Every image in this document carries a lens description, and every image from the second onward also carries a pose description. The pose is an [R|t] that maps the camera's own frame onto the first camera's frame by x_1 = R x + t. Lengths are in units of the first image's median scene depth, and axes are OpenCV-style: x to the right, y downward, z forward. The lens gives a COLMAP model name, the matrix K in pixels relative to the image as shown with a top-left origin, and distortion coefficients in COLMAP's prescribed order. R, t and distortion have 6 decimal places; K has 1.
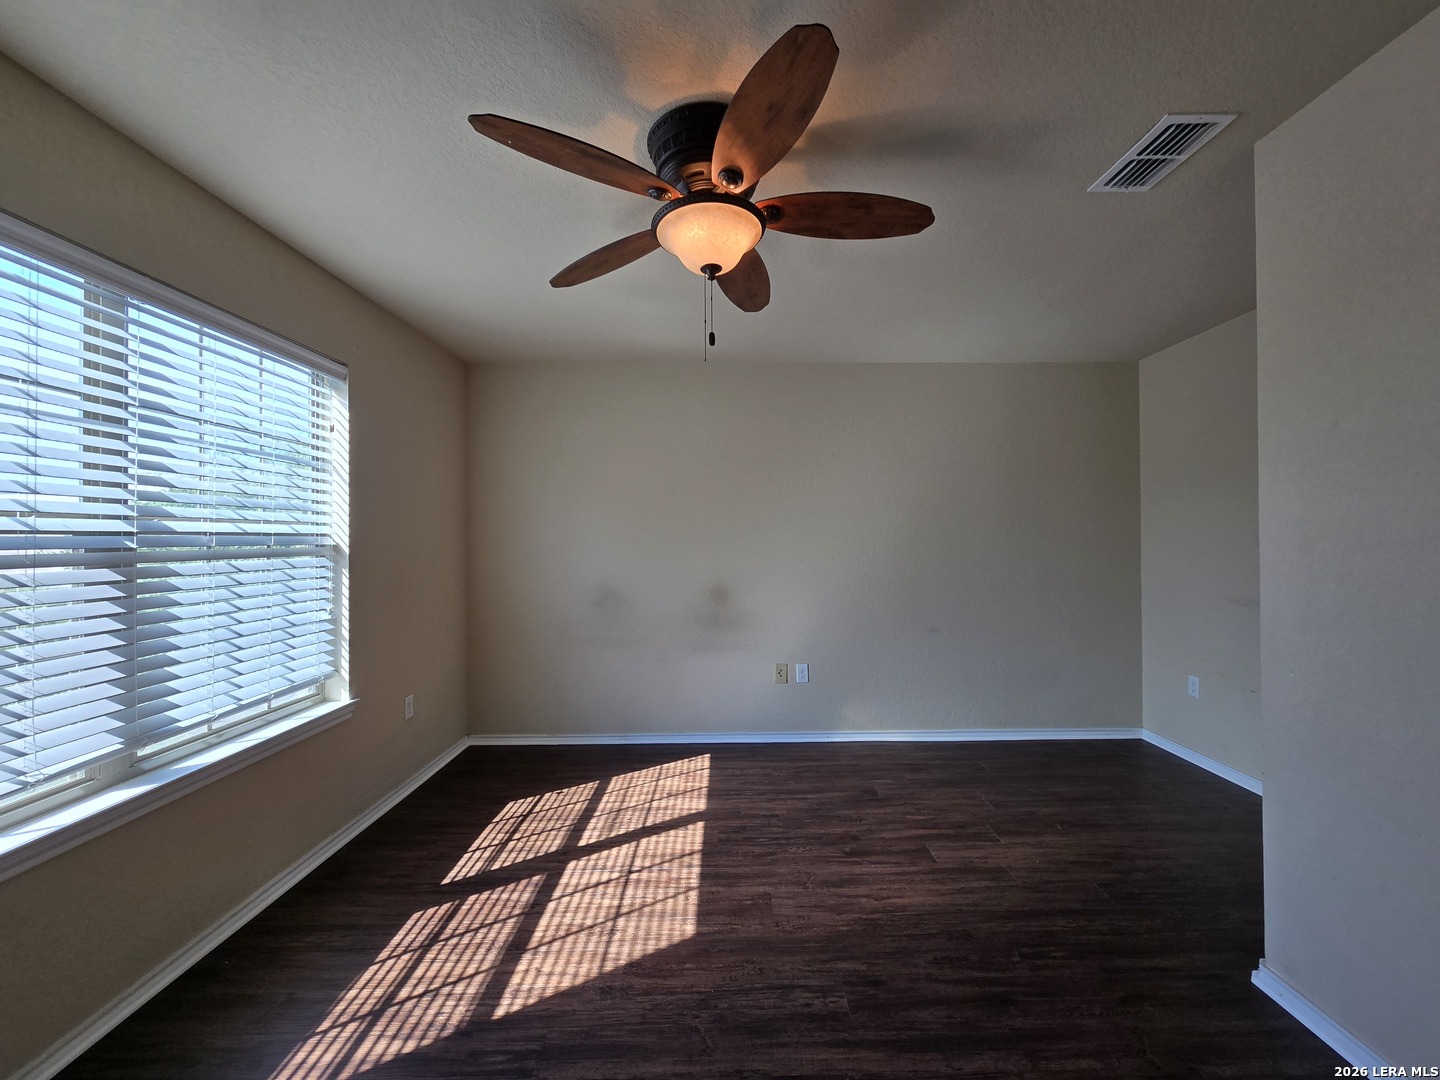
lens RADIAL K [[592.2, 0, 732.2], [0, 592.2, 535.4], [0, 0, 1]] dist [-0.000889, 0.001209]
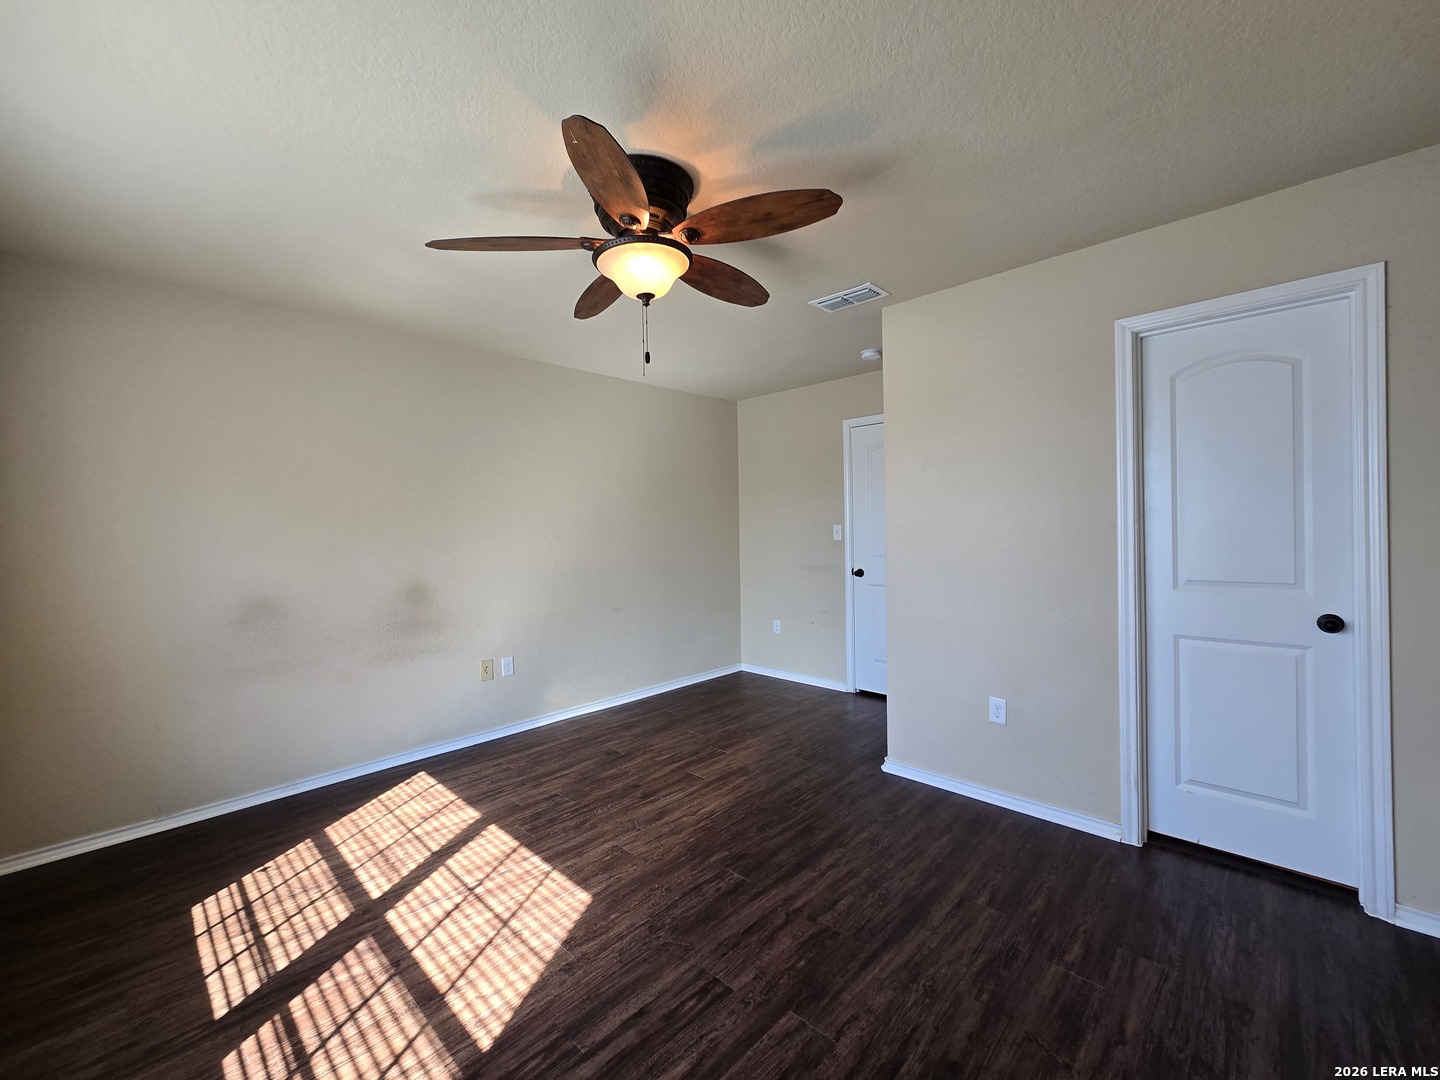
lens RADIAL K [[592.2, 0, 732.2], [0, 592.2, 535.4], [0, 0, 1]] dist [-0.000889, 0.001209]
pose [[0.695256, -0.016118, 0.718581, -0.540457], [0.006952, 0.999853, 0.015702, -0.002016], [-0.718728, -0.005921, 0.695266, 0.055900]]
